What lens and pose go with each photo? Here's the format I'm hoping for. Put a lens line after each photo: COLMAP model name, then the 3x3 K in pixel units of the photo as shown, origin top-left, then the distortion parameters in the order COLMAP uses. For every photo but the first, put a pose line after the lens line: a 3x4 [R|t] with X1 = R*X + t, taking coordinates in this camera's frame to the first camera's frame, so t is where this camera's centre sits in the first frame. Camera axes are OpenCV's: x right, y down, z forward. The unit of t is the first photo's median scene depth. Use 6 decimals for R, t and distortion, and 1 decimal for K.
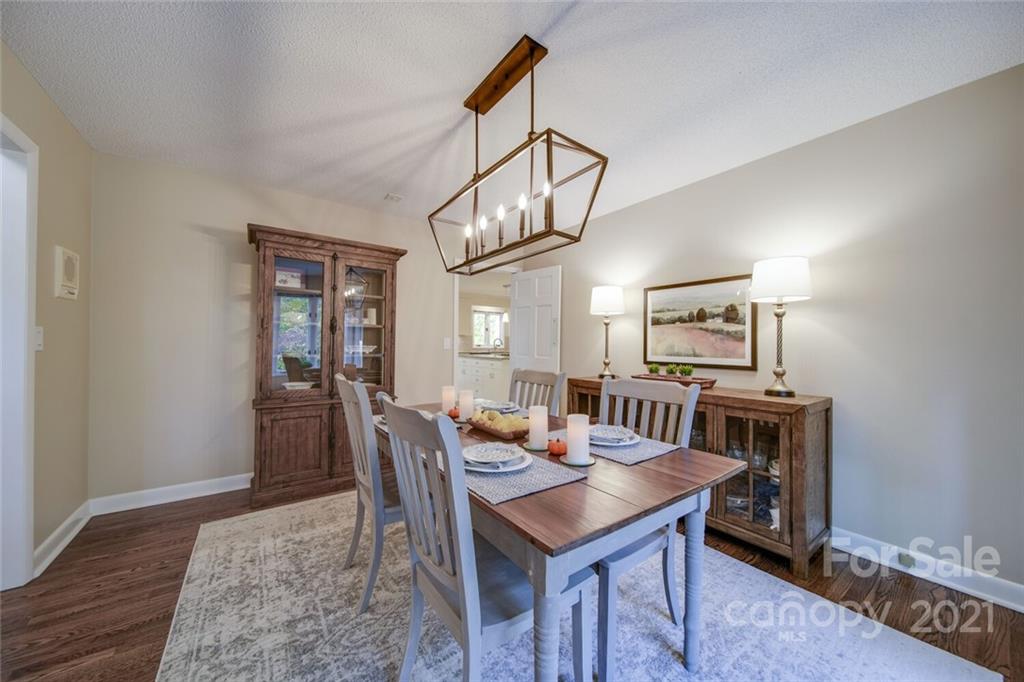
lens RADIAL K [[359.1, 0, 514.3], [0, 359.1, 341.5], [0, 0, 1]] dist [-0.002218, -0.000694]
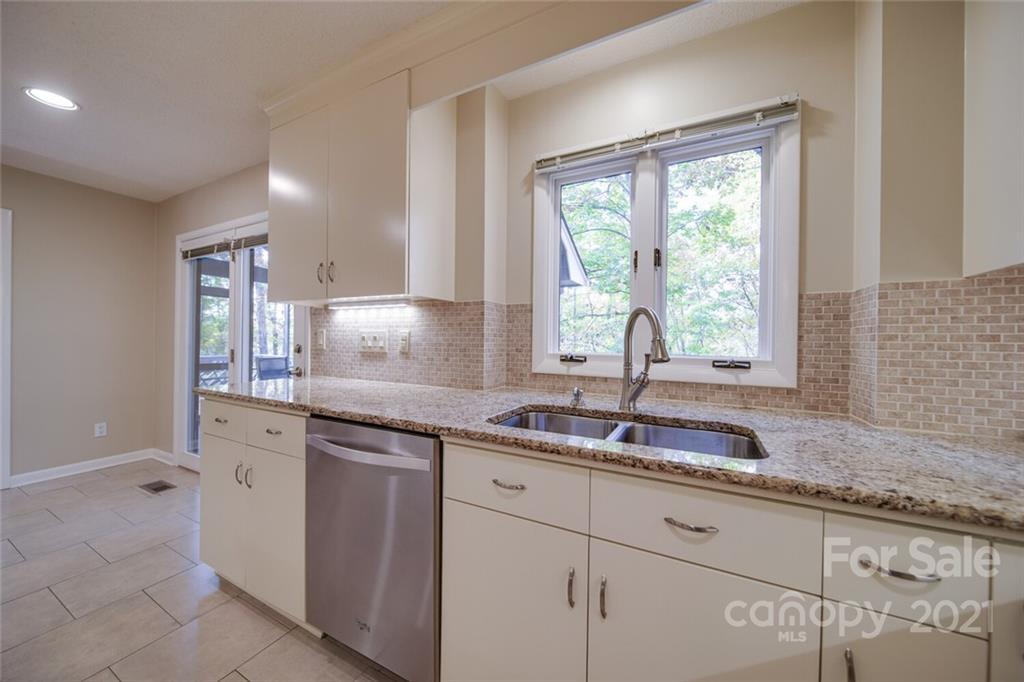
lens RADIAL K [[359.1, 0, 508.9], [0, 359.1, 340.5], [0, 0, 1]] dist [-0.002218, -0.000694]
pose [[0.431899, -0.006098, -0.901901, 0.160991], [-0.001938, 0.999969, -0.007690, 0.014471], [0.901920, 0.005069, 0.431874, 3.263905]]
